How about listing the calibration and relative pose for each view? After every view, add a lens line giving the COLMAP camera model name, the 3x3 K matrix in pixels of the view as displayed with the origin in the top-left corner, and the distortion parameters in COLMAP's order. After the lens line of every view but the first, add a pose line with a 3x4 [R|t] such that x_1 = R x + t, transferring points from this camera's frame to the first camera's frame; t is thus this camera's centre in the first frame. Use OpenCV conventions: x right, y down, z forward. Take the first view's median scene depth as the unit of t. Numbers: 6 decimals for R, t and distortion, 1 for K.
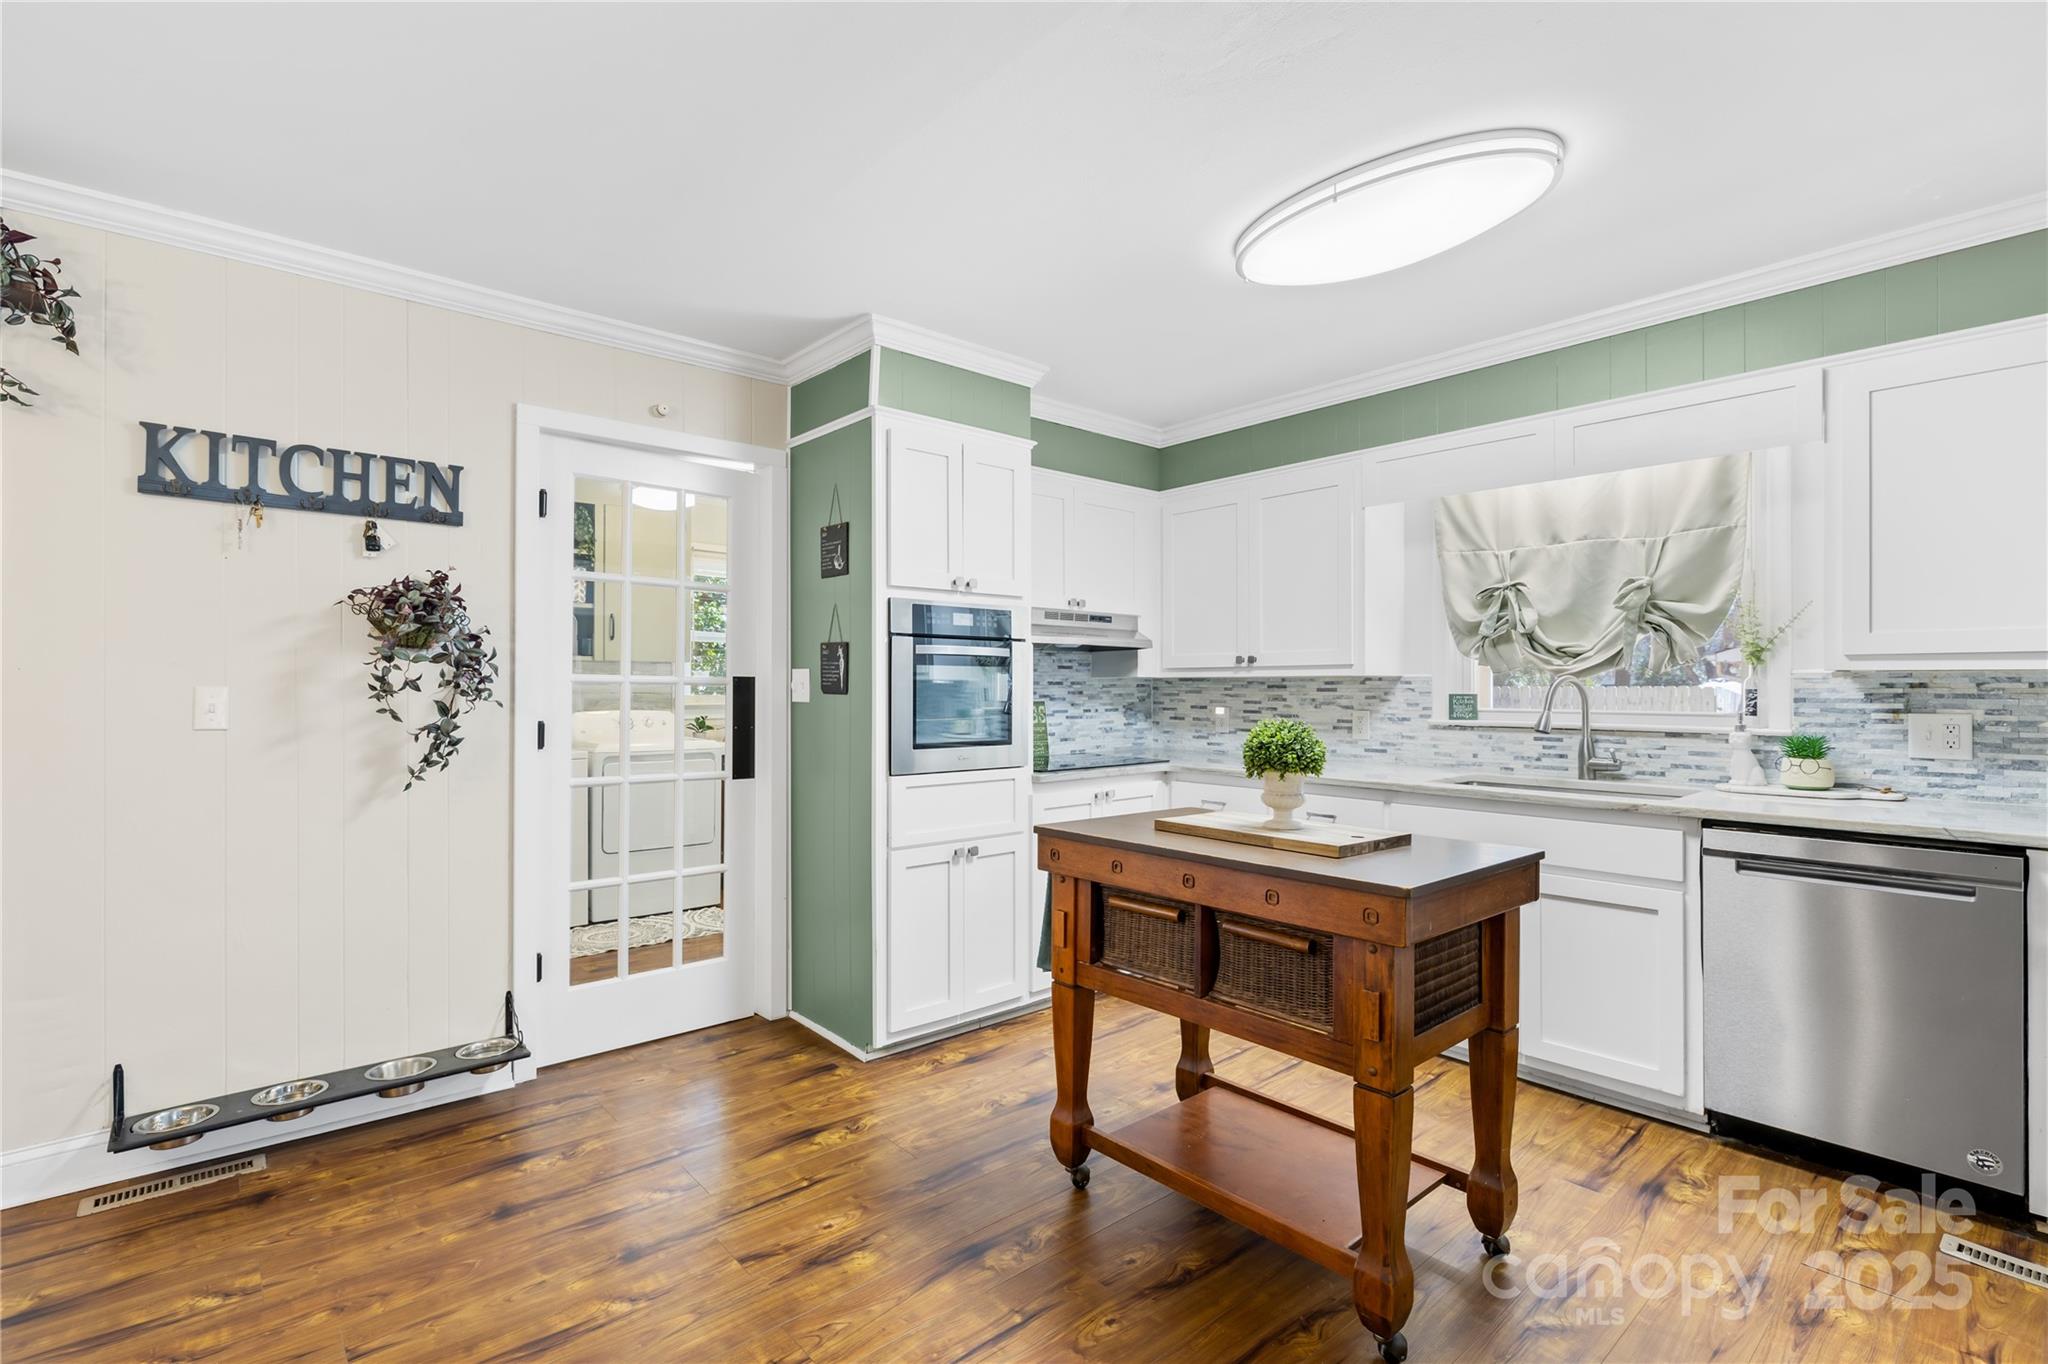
lens RADIAL K [[931.4, 0, 959.4], [0, 931.4, 683.8], [0, 0, 1]] dist [-0.002849, 0.000196]
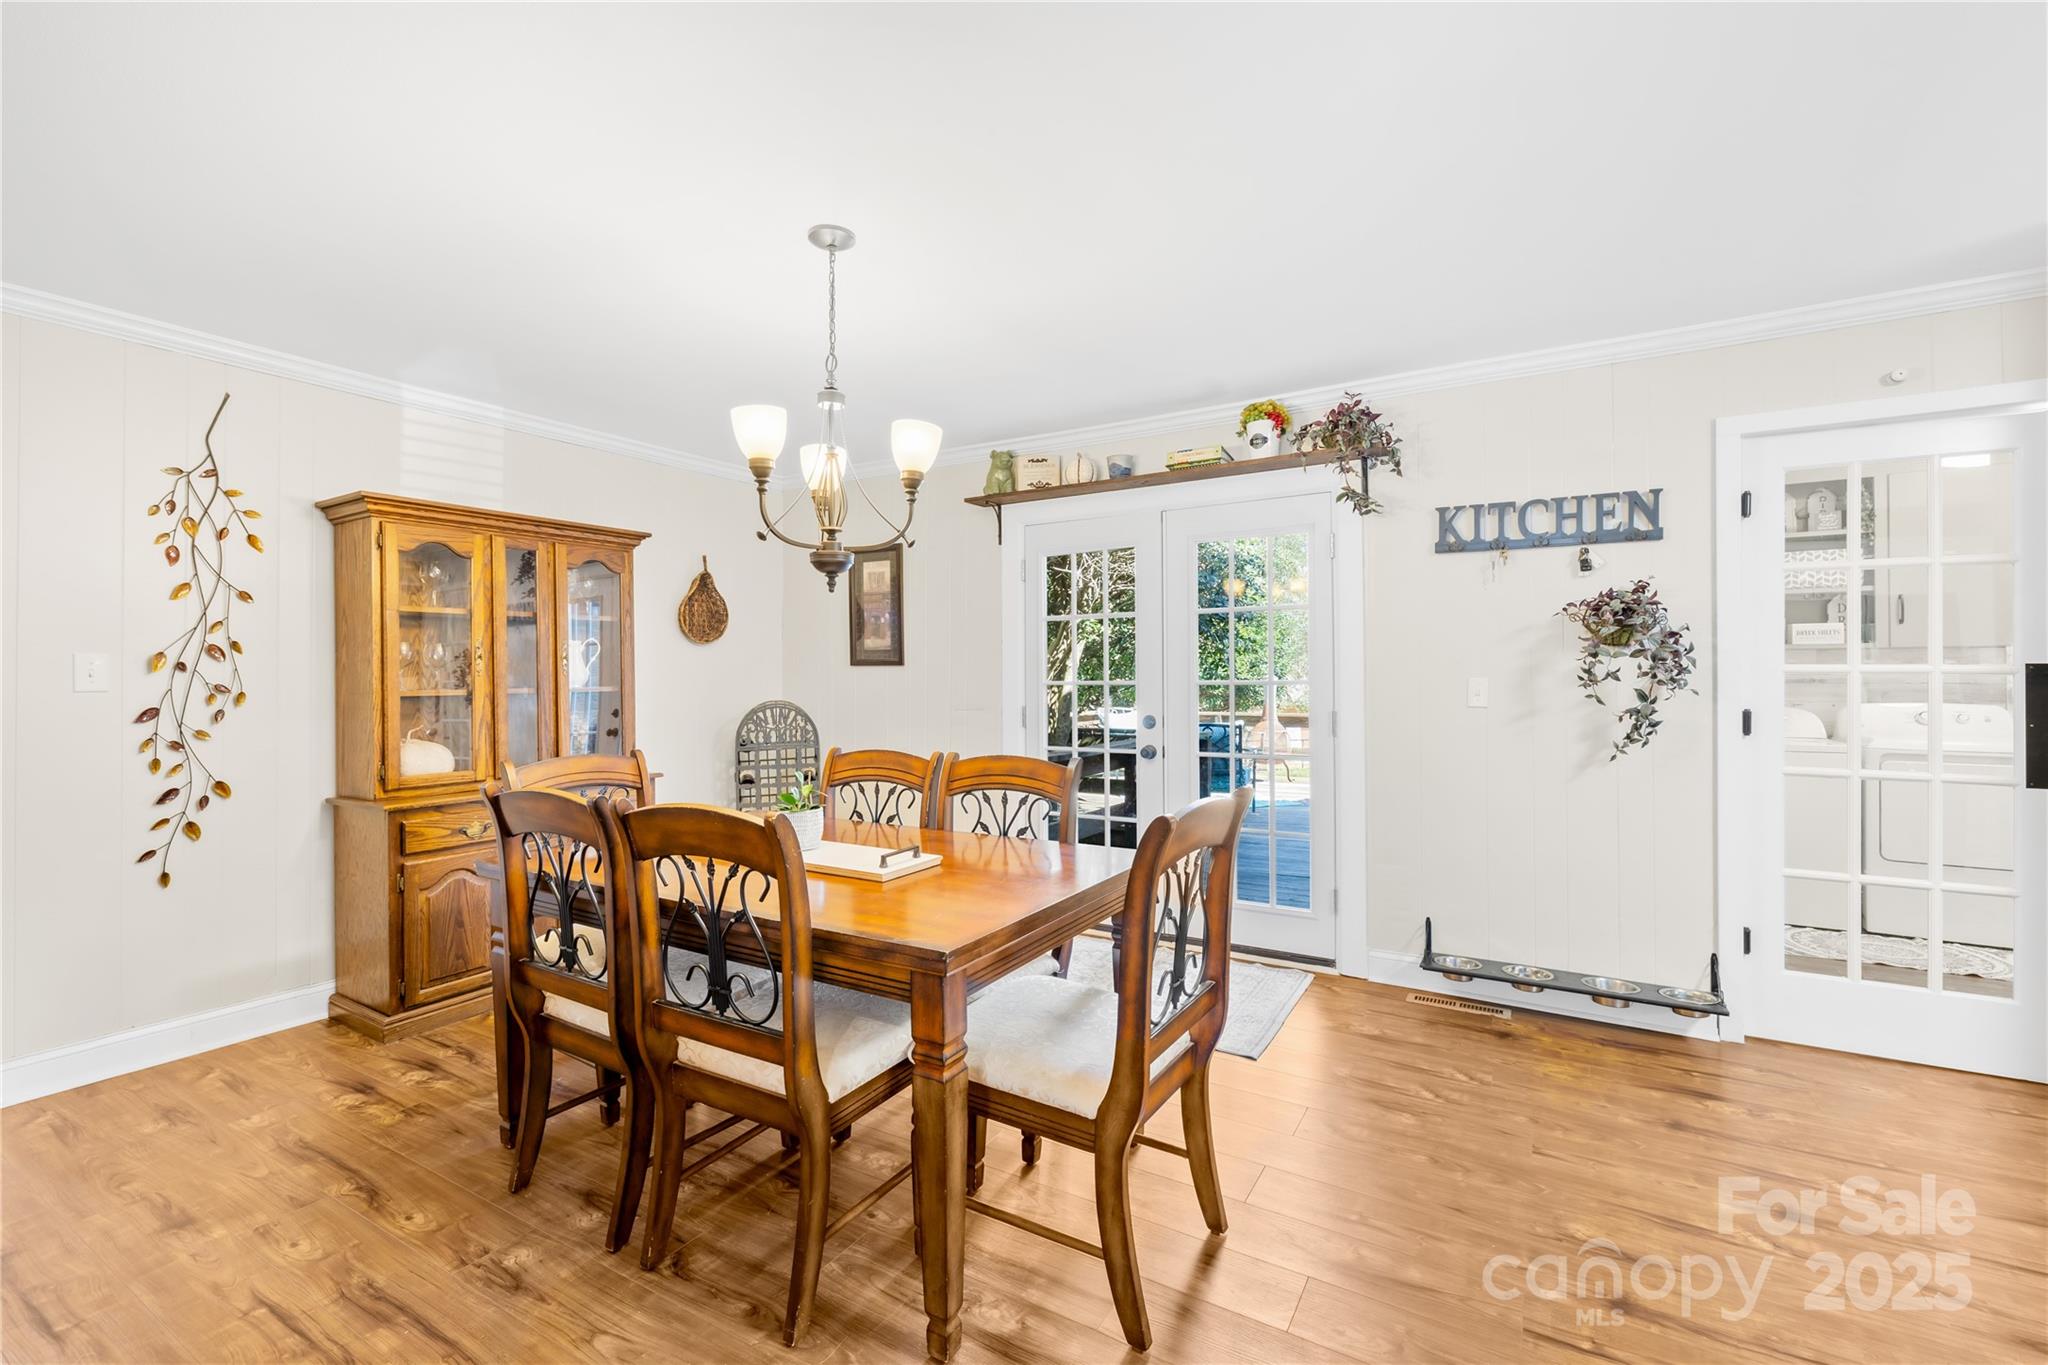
lens RADIAL K [[870.0, 0, 1024.0], [0, 870.0, 682.5], [0, 0, 1]] dist [0.000813, 0.000020]
pose [[0.321563, 0.001547, -0.946887, 0.248973], [0.006576, 0.999971, 0.003867, 0.000274], [0.946865, -0.007470, 0.321544, -0.112456]]
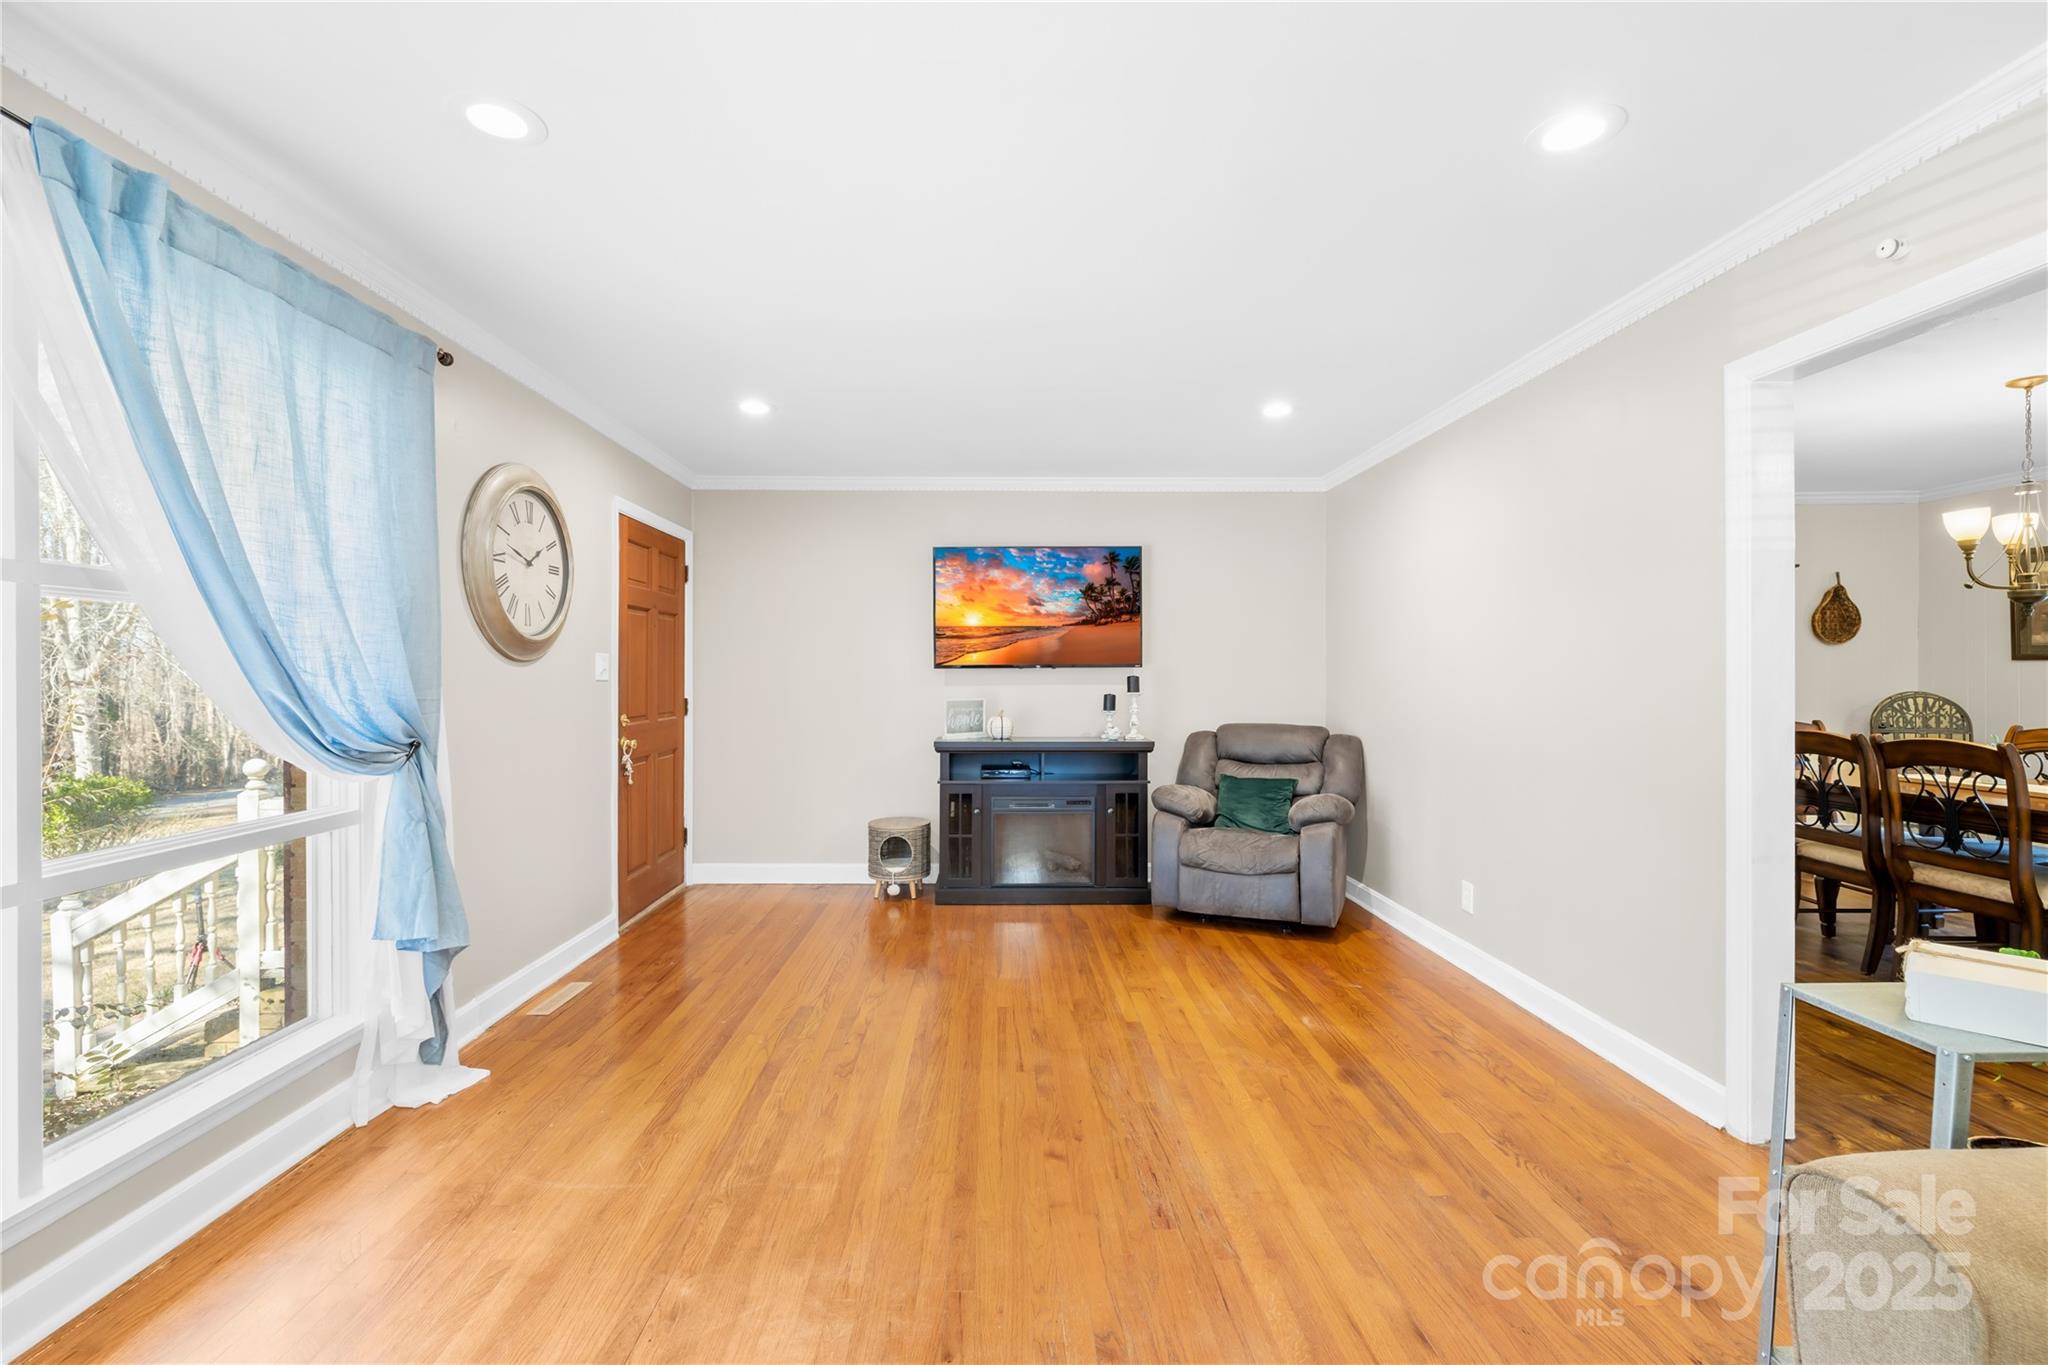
lens RADIAL K [[881.9, 0, 1002.2], [0, 881.9, 673.6], [0, 0, 1]] dist [-0.000868, -0.000229]
pose [[-0.636625, 0.000020, -0.771173, 4.259956], [0.005589, 0.999974, -0.004587, -0.012451], [0.771153, -0.007230, -0.636609, -1.007427]]
